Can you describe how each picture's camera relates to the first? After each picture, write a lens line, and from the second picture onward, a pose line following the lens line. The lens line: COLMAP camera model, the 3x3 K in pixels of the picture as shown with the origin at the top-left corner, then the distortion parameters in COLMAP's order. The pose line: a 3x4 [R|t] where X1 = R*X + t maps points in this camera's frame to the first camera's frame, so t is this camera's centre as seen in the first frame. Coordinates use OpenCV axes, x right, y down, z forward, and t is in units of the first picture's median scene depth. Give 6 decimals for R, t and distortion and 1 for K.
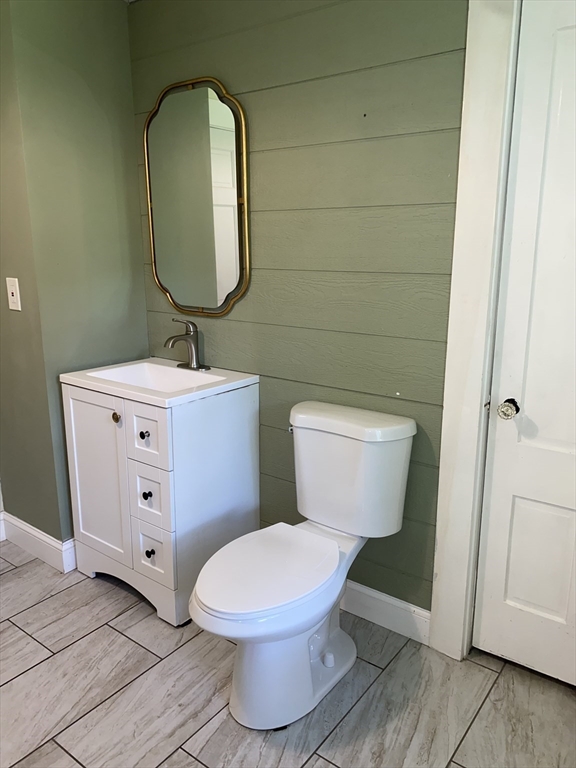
lens RADIAL K [[584.9, 0, 292.7], [0, 584.9, 381.2], [0, 0, 1]] dist [0.011032, -0.008518]
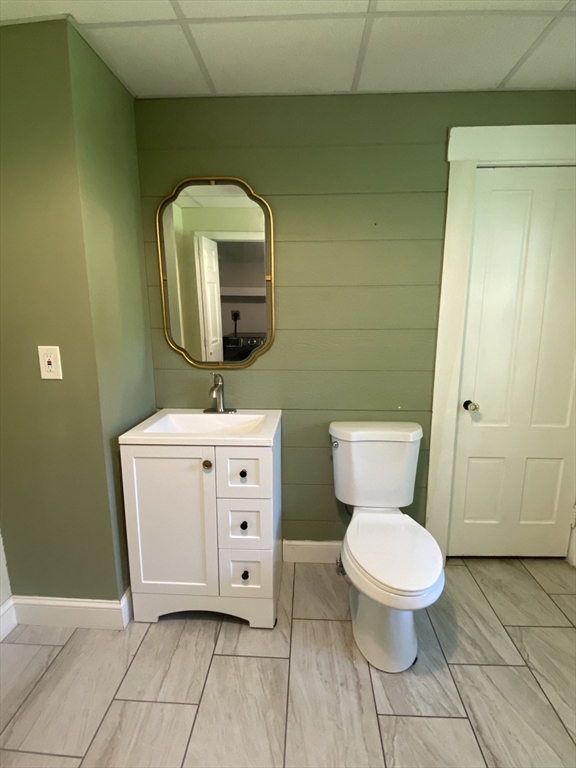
lens RADIAL K [[388.2, 0, 288.0], [0, 388.2, 384.0], [0, 0, 1]] dist [0.024689, -0.024508]
pose [[0.826994, -0.106607, 0.552010, -0.572400], [0.130682, 0.991415, -0.004314, -0.067903], [-0.546811, 0.075705, 0.833826, 0.288709]]
